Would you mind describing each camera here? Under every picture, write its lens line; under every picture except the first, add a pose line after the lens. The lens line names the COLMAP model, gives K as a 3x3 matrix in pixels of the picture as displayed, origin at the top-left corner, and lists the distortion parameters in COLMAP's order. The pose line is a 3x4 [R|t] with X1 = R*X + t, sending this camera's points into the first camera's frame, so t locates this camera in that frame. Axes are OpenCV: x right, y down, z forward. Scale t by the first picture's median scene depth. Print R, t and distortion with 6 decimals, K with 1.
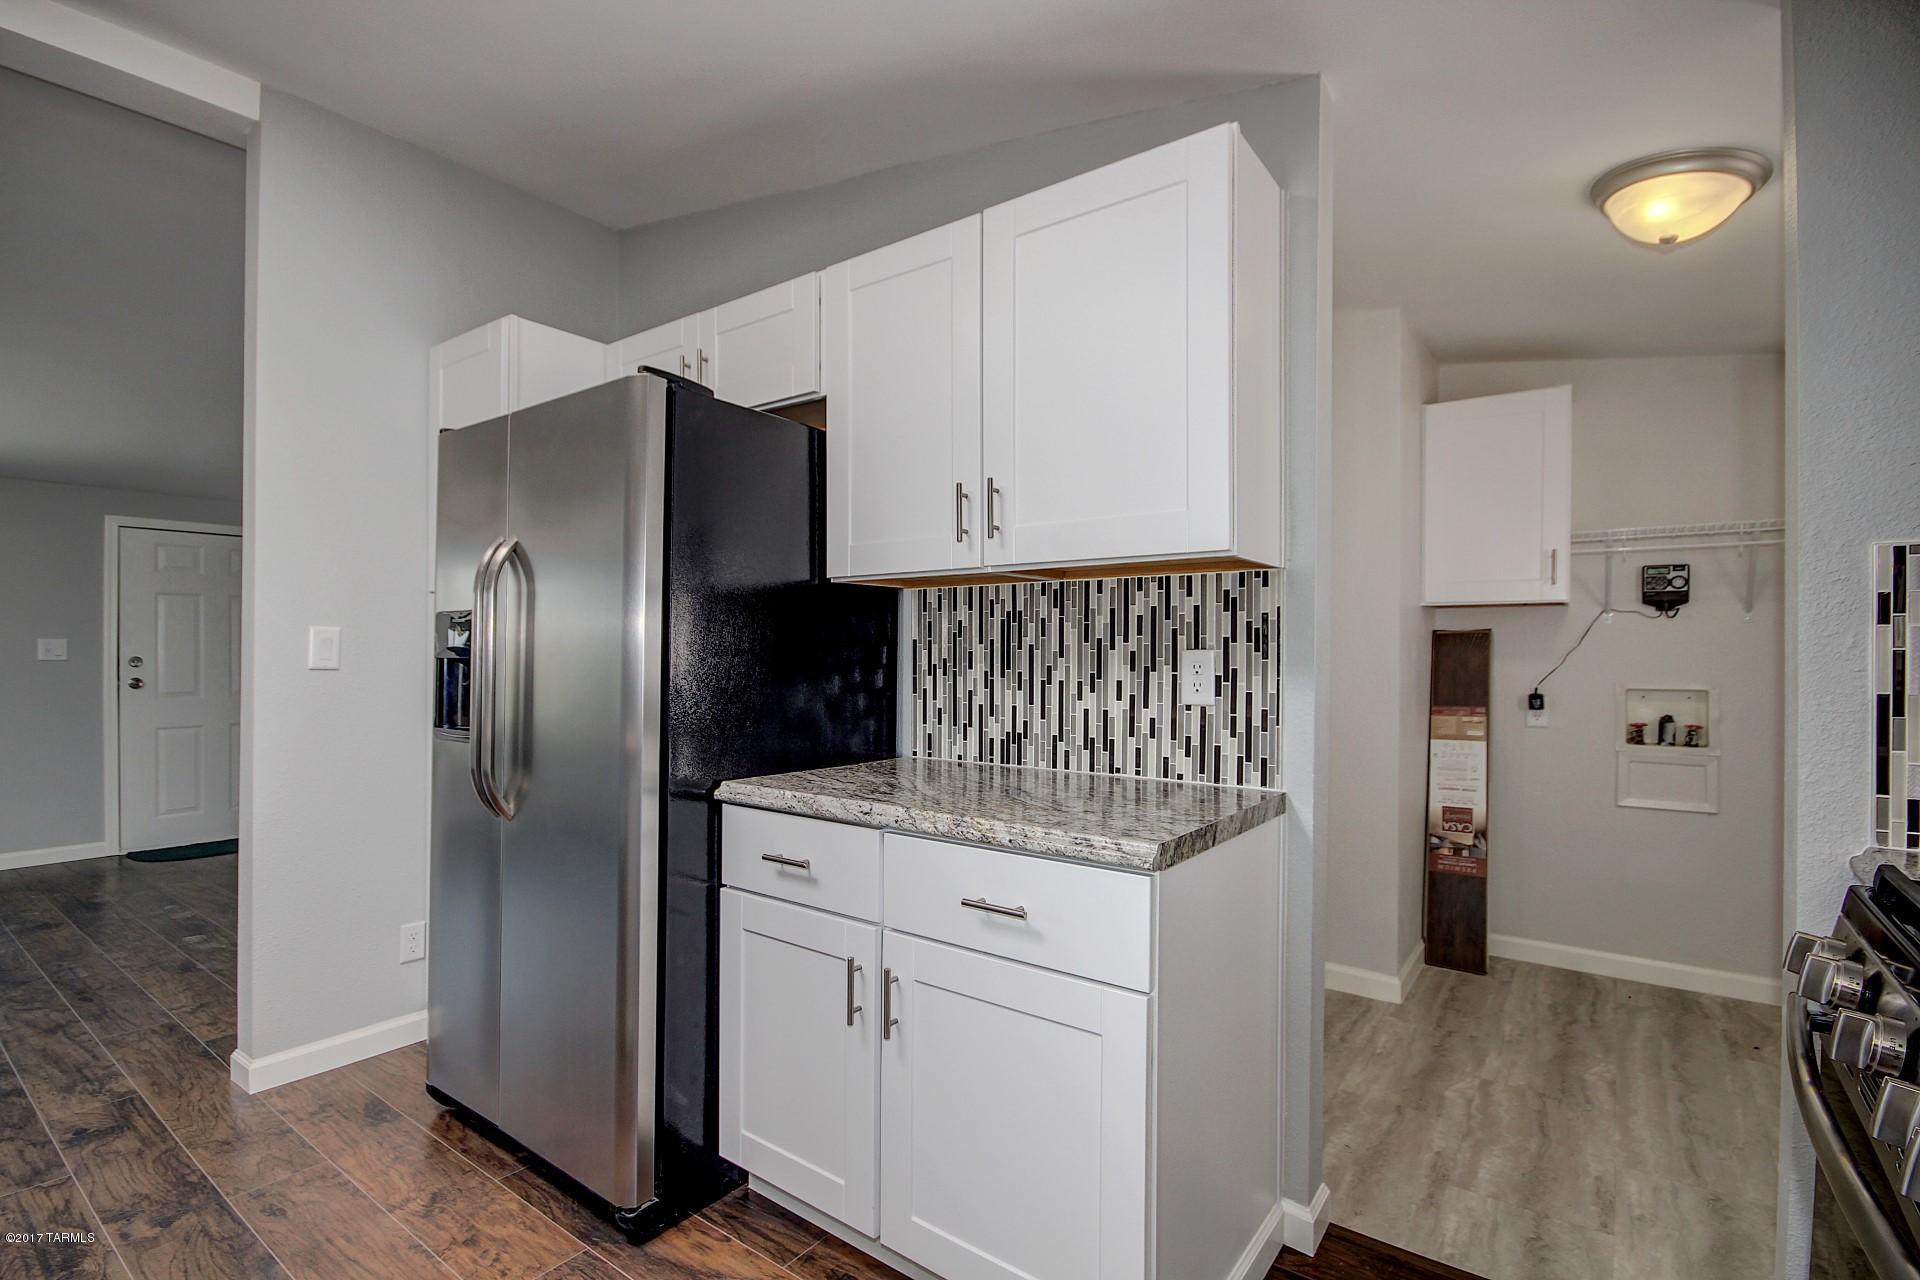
lens RADIAL K [[883.4, 0, 960.3], [0, 883.4, 653.4], [0, 0, 1]] dist [0.000972, -0.006040]
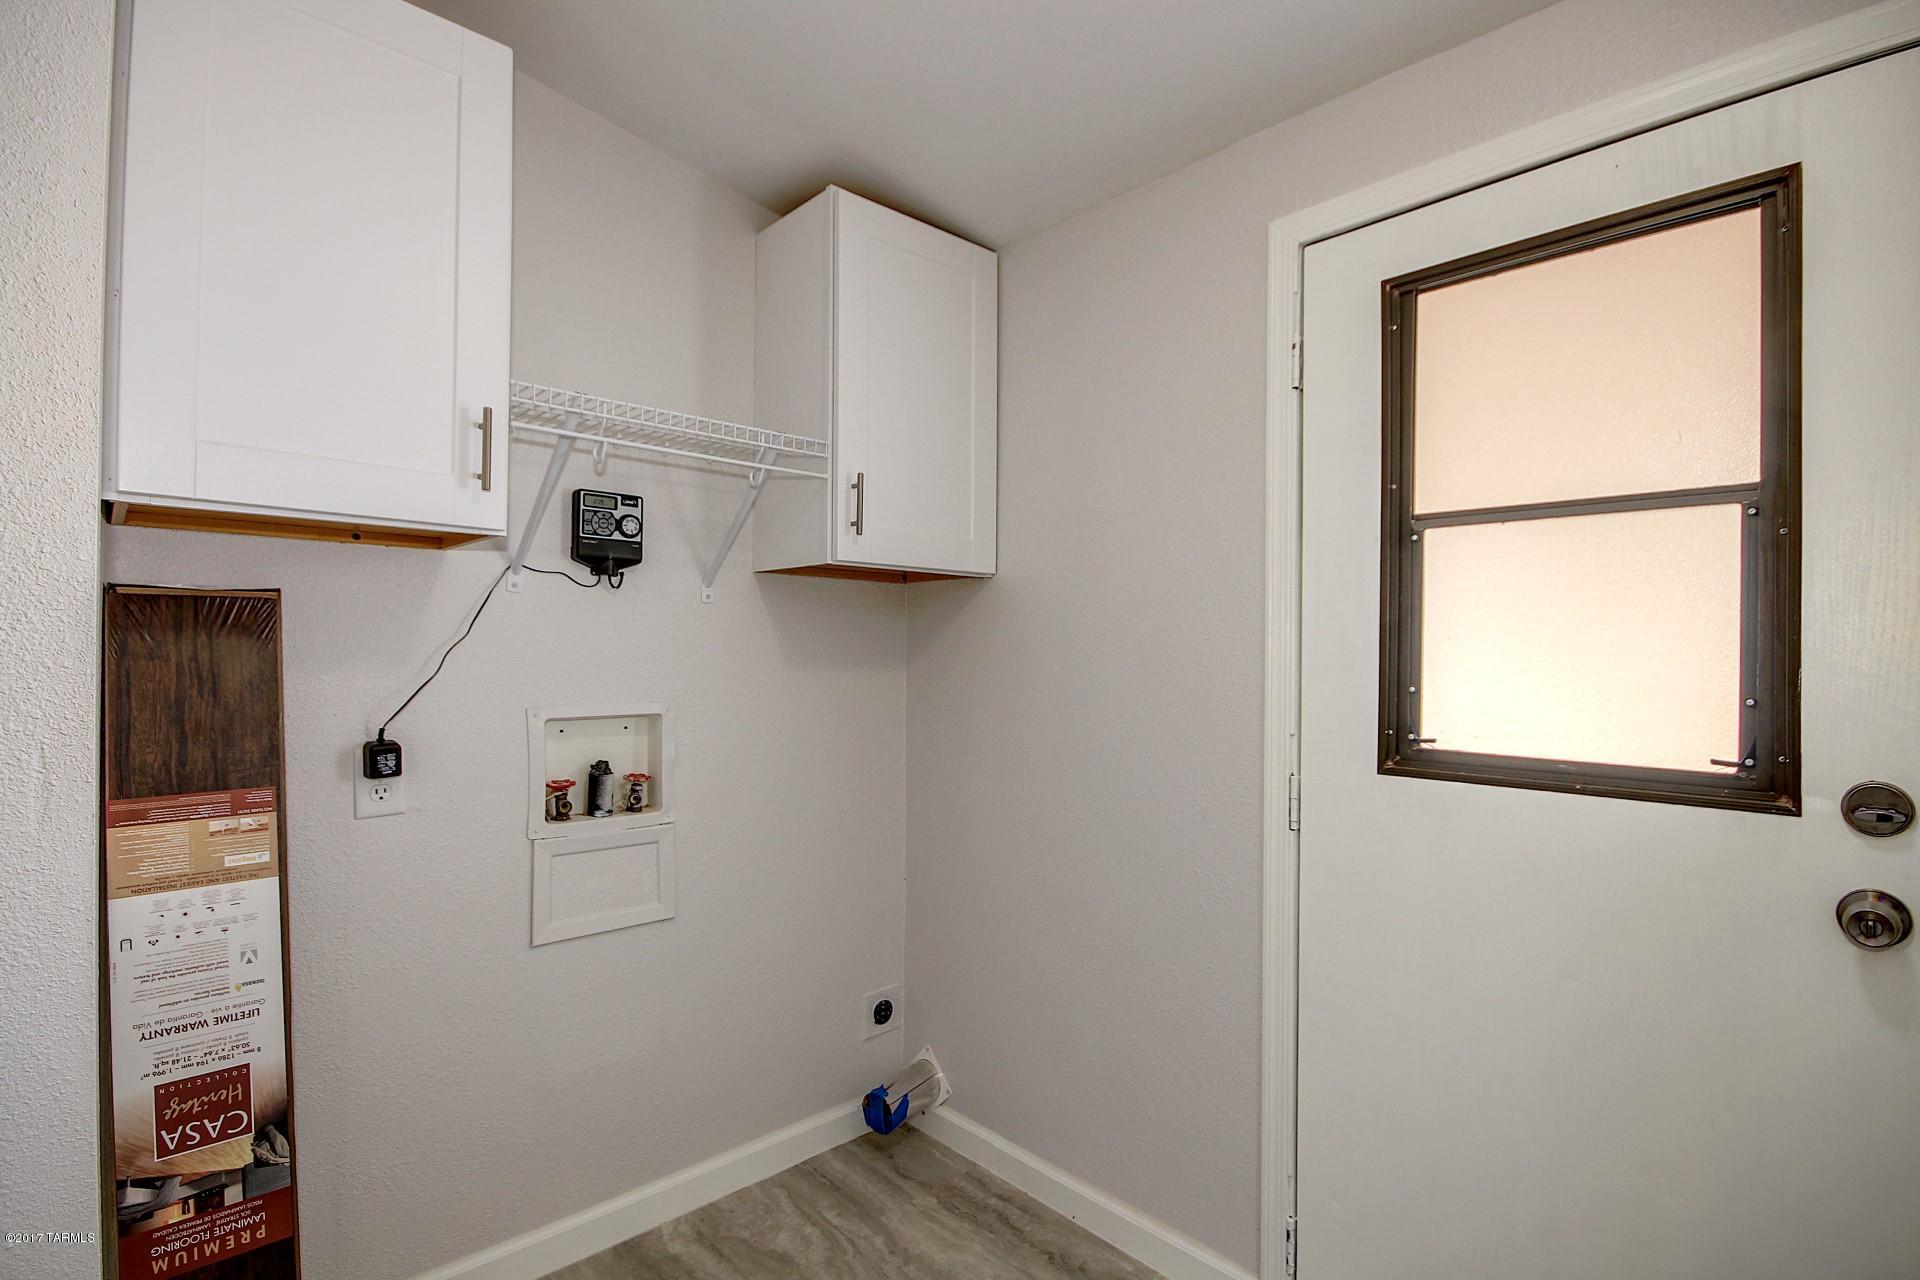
lens RADIAL K [[918.1, 0, 957.5], [0, 918.1, 649.0], [0, 0, 1]] dist [-0.009722, -0.000548]
pose [[0.183904, -0.000803, 0.982944, 0.394113], [-0.012597, 0.999916, 0.003174, -0.009112], [-0.982864, -0.012966, 0.183878, 0.981643]]
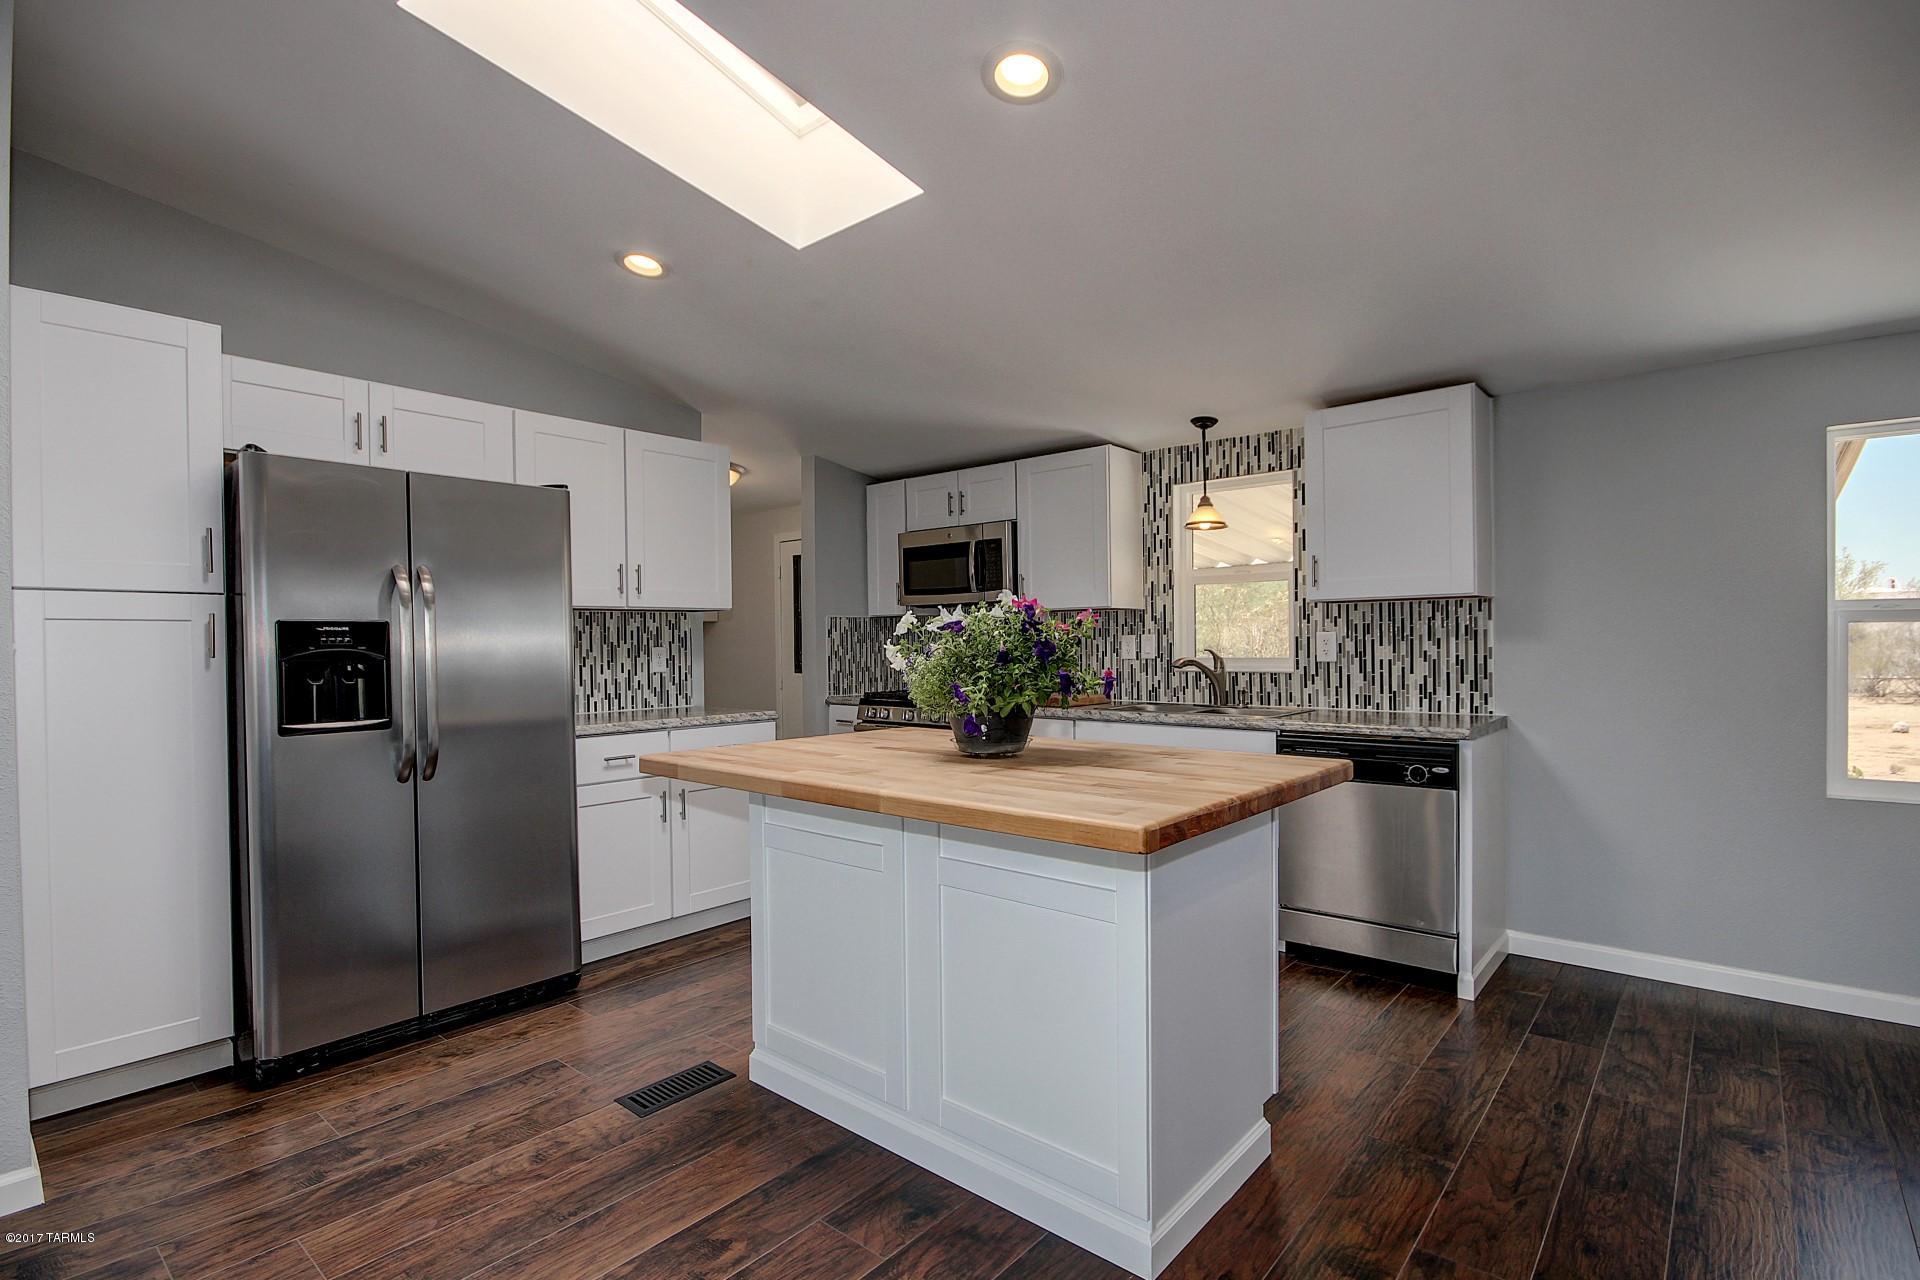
lens RADIAL K [[918.1, 0, 952.8], [0, 918.1, 649.1], [0, 0, 1]] dist [-0.009722, -0.000548]
pose [[0.073115, -0.012513, 0.997245, -1.697220], [0.014237, 0.999832, 0.011502, -0.012955], [-0.997222, 0.013357, 0.073281, 0.097417]]
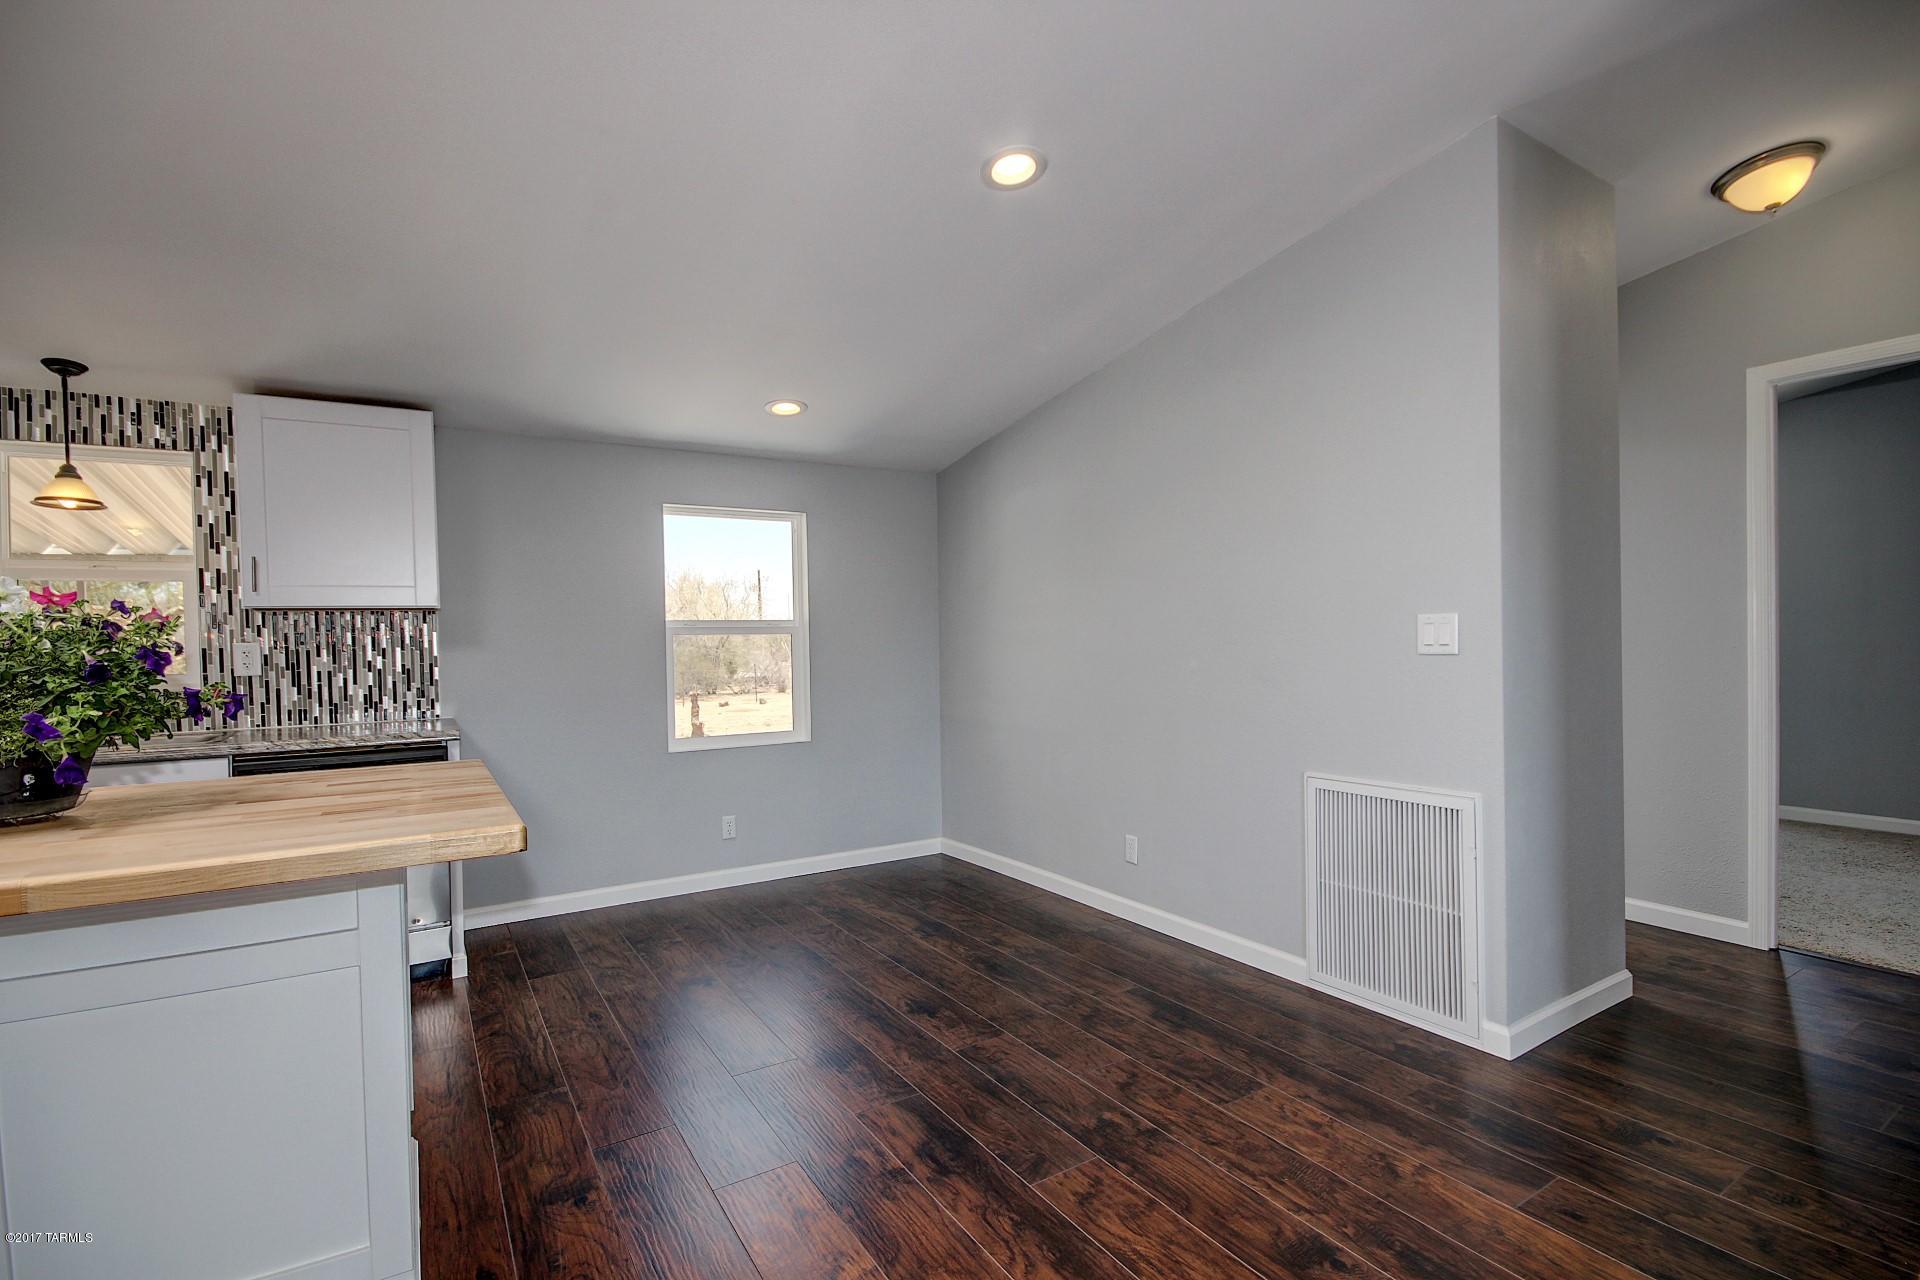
lens RADIAL K [[883.4, 0, 960.0], [0, 883.4, 654.7], [0, 0, 1]] dist [0.000972, -0.006040]
pose [[-0.931136, 0.005566, 0.364631, -1.574394], [0.015154, 0.999610, 0.023441, -0.011608], [-0.364358, 0.027352, -0.930857, 0.481310]]
